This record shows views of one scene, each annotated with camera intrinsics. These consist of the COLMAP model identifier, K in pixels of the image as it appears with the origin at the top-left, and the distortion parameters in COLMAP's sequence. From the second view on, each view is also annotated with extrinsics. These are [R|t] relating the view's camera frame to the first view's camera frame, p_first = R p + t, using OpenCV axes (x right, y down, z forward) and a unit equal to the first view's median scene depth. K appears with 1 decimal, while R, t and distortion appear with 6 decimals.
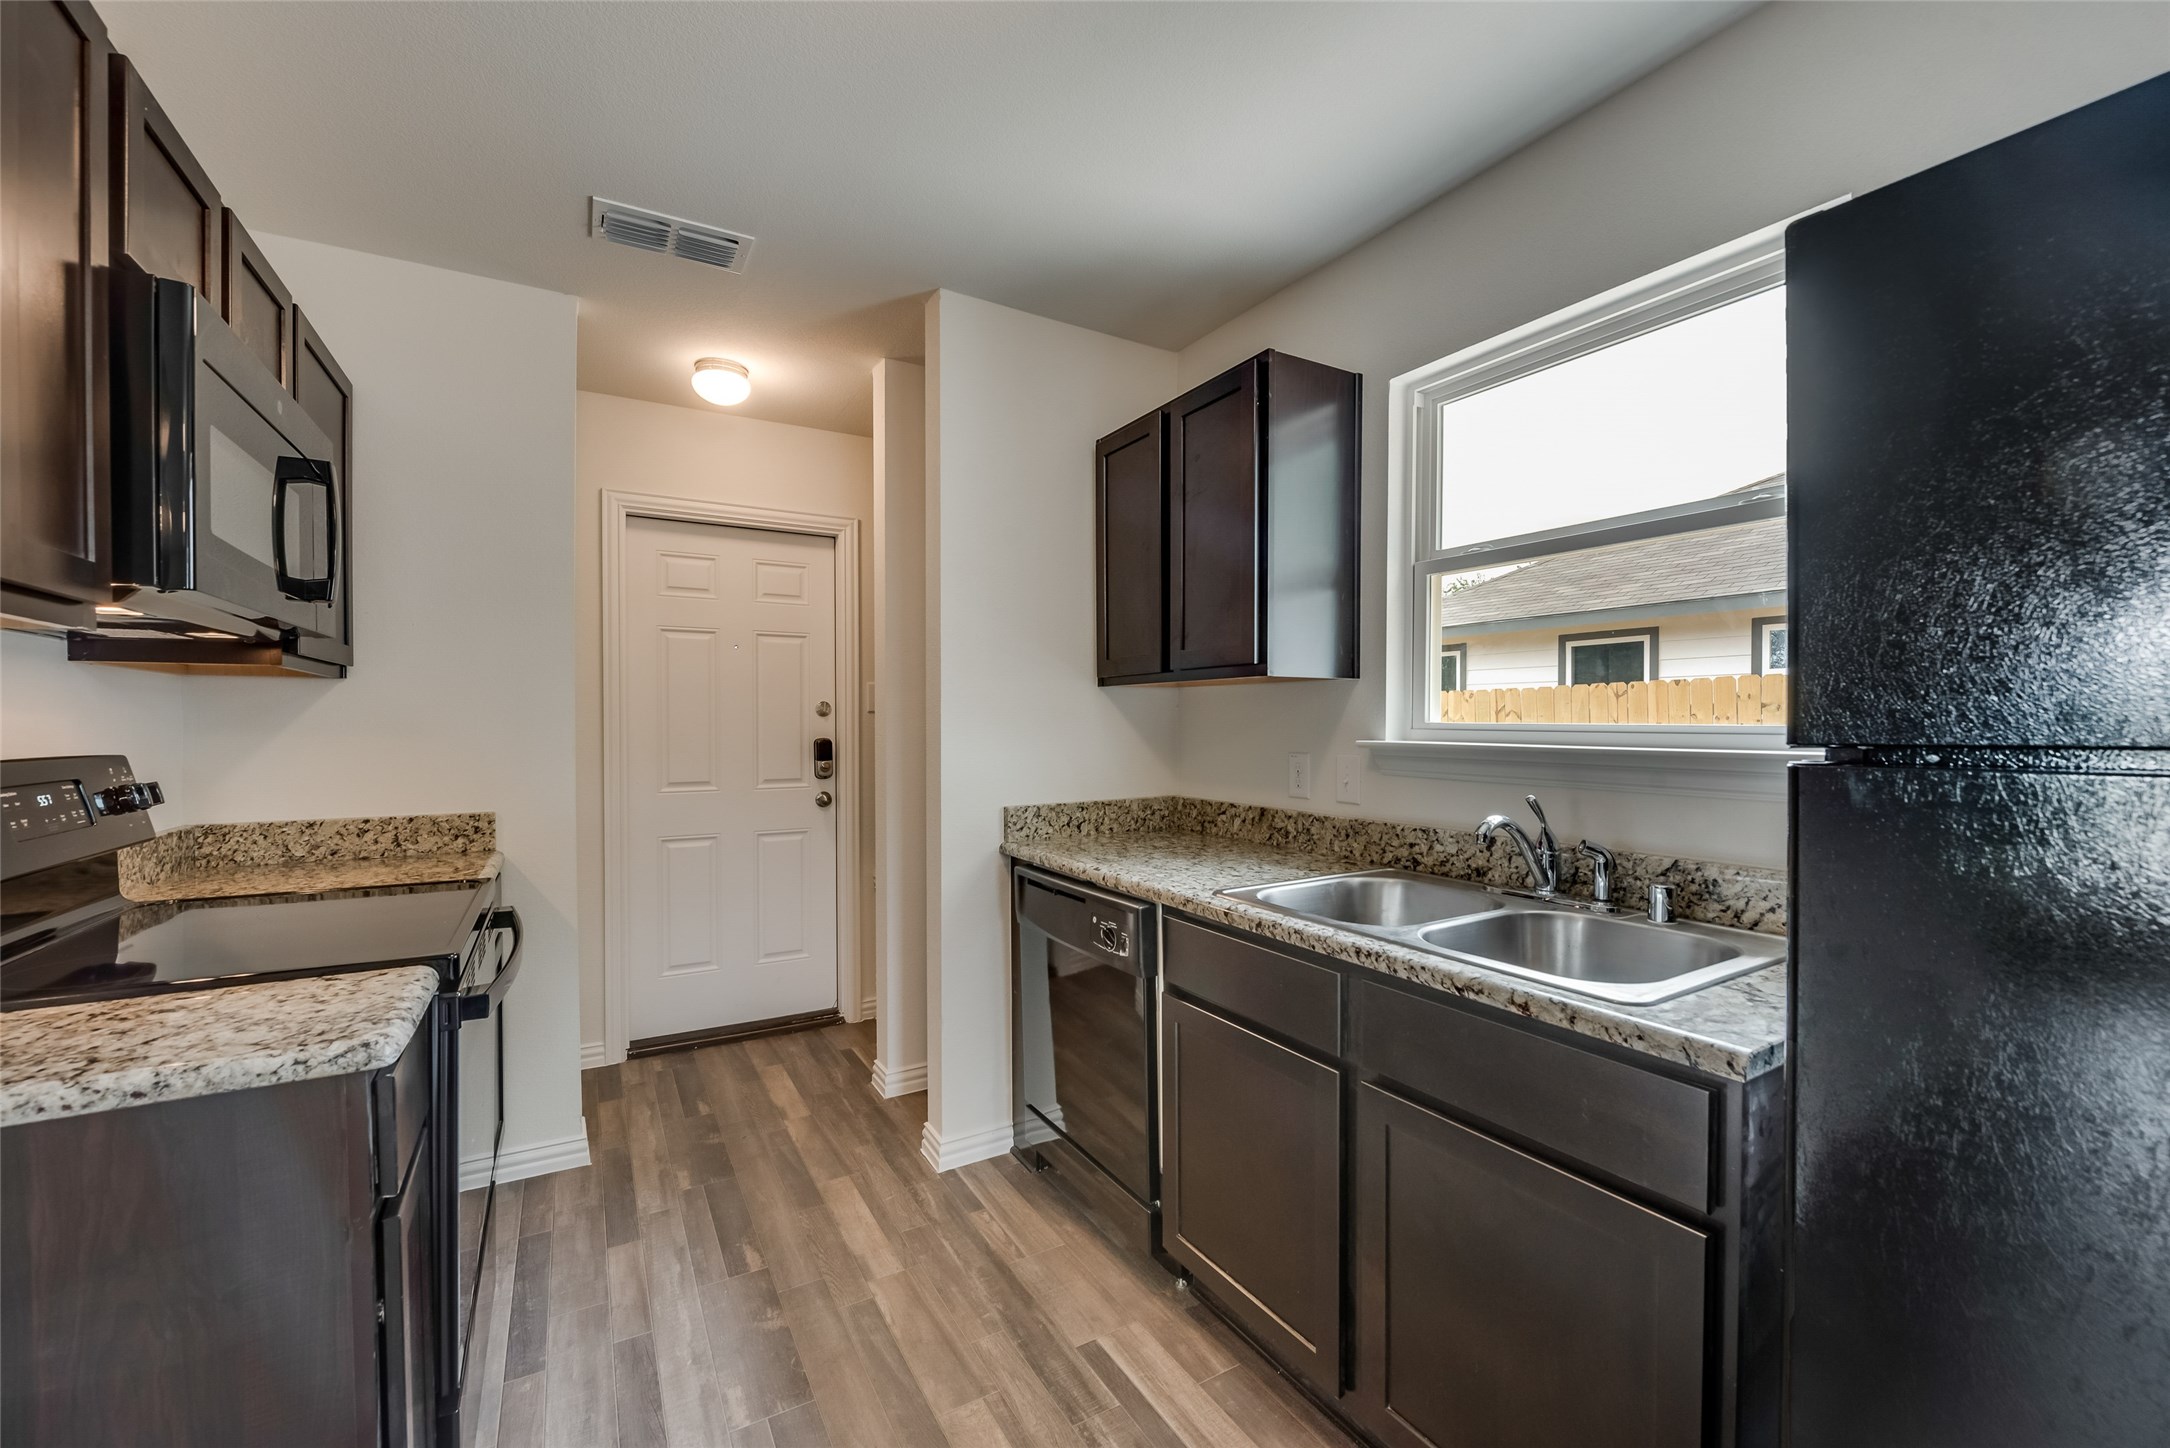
lens RADIAL K [[857.8, 0, 1064.9], [0, 857.8, 730.1], [0, 0, 1]] dist [-0.003697, -0.003020]
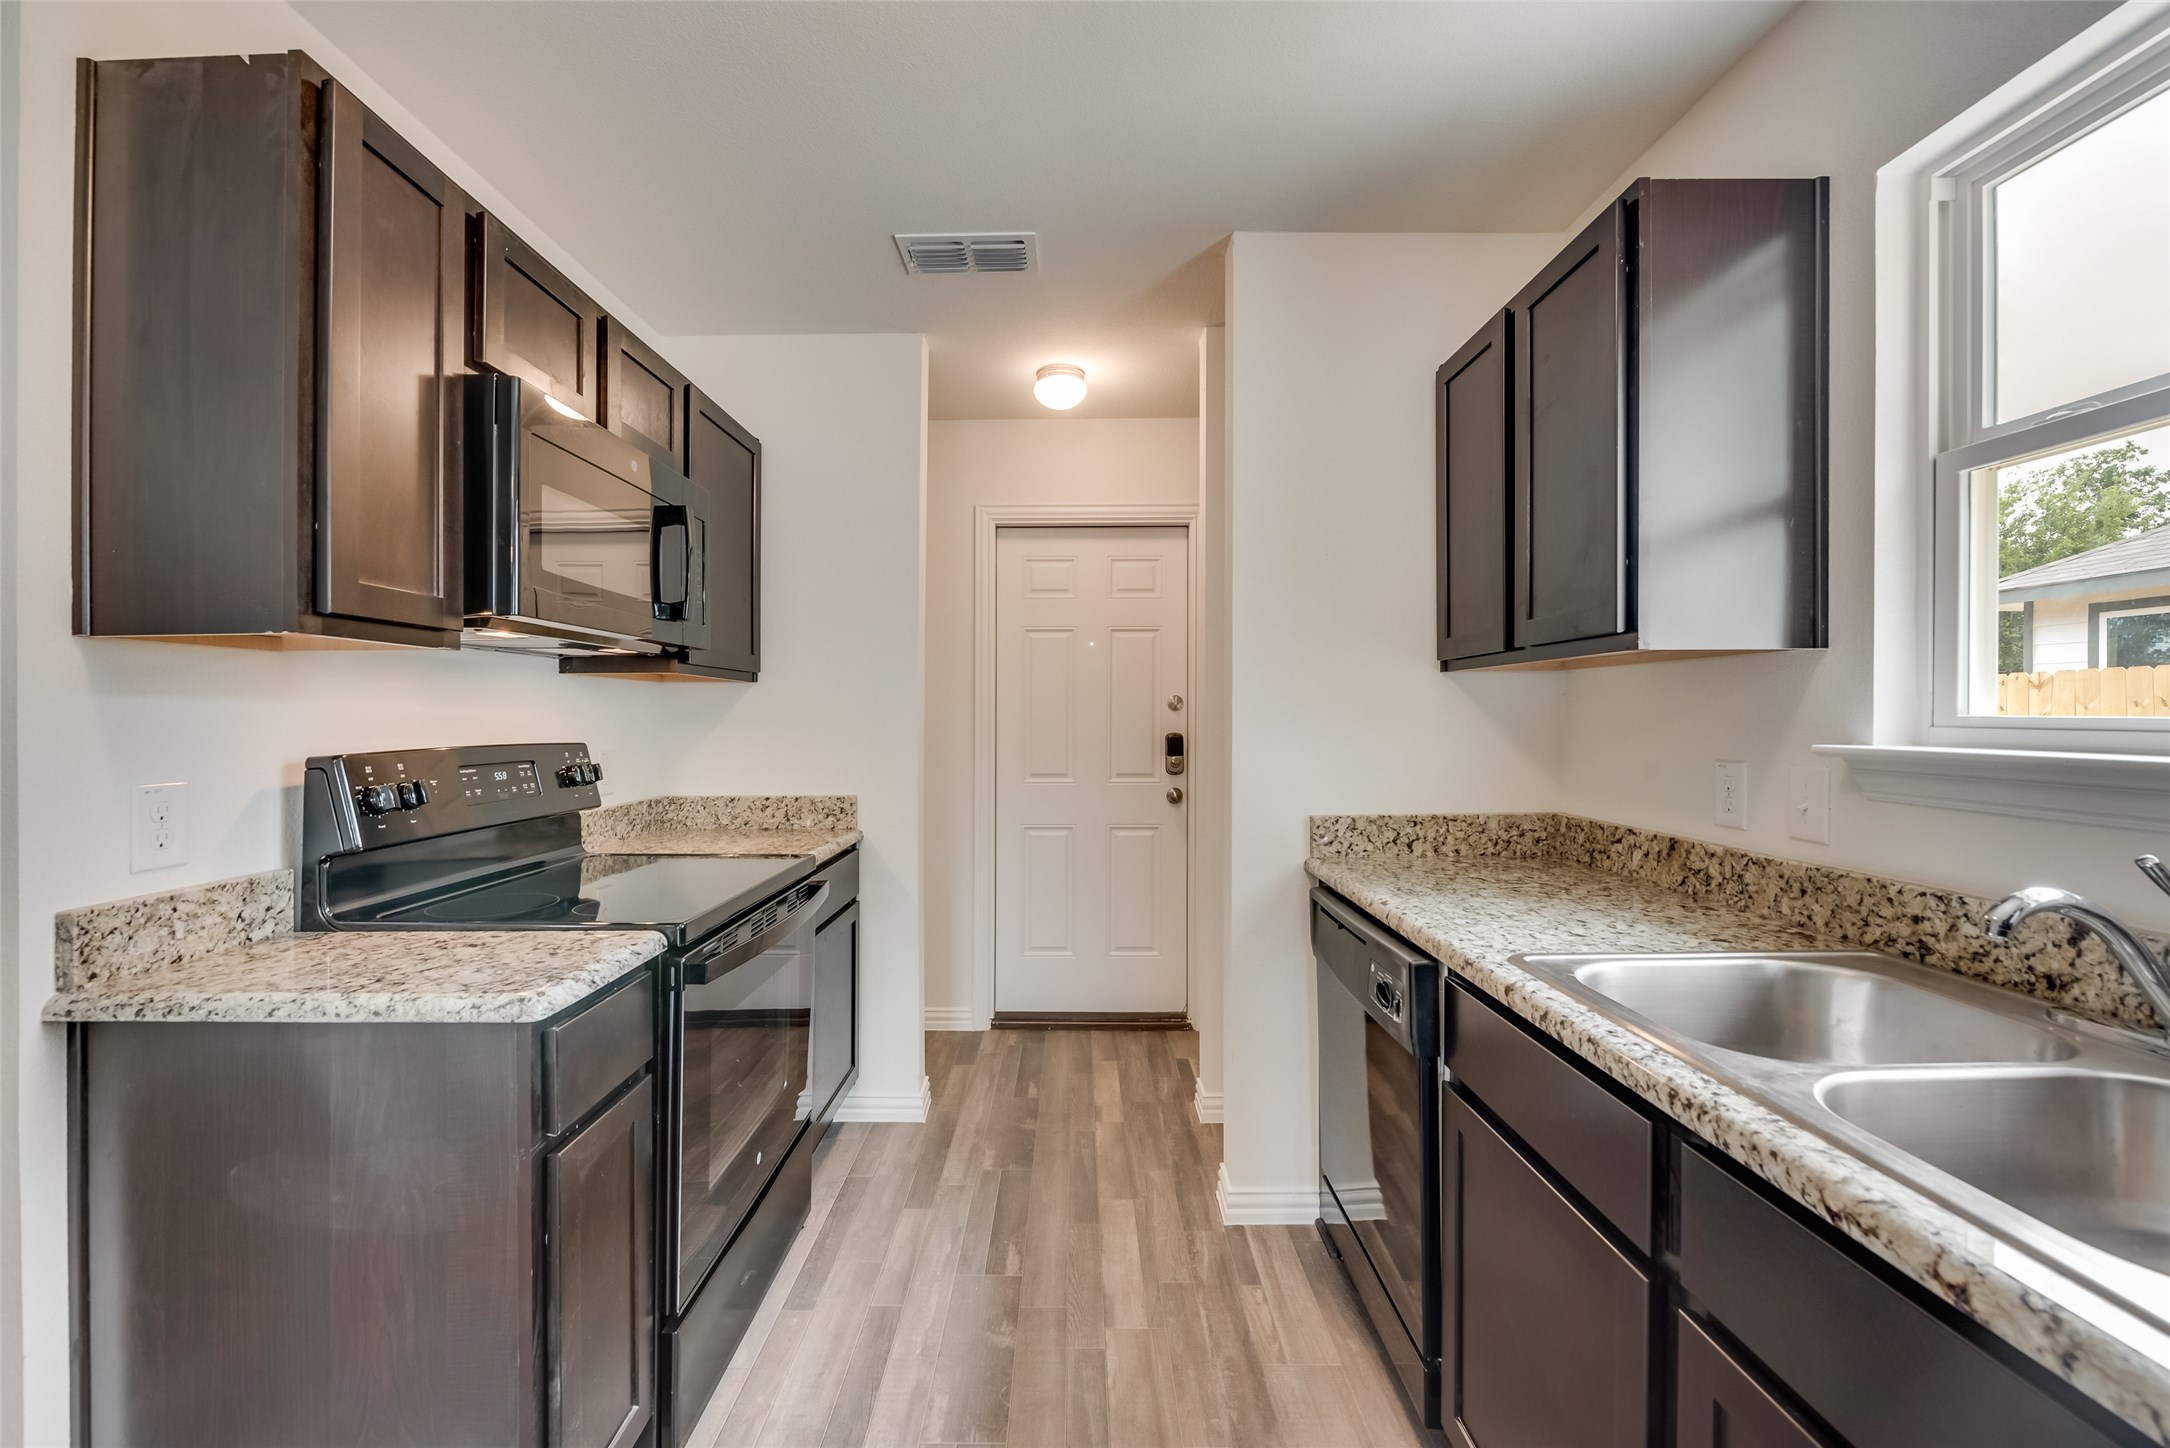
lens RADIAL K [[857.8, 0, 1070.2], [0, 857.8, 716.3], [0, 0, 1]] dist [-0.003697, -0.003020]
pose [[0.864212, -0.001787, -0.503124, 0.177301], [-0.002334, 0.999969, -0.007561, -0.003057], [0.503122, 0.007708, 0.864181, 0.164469]]
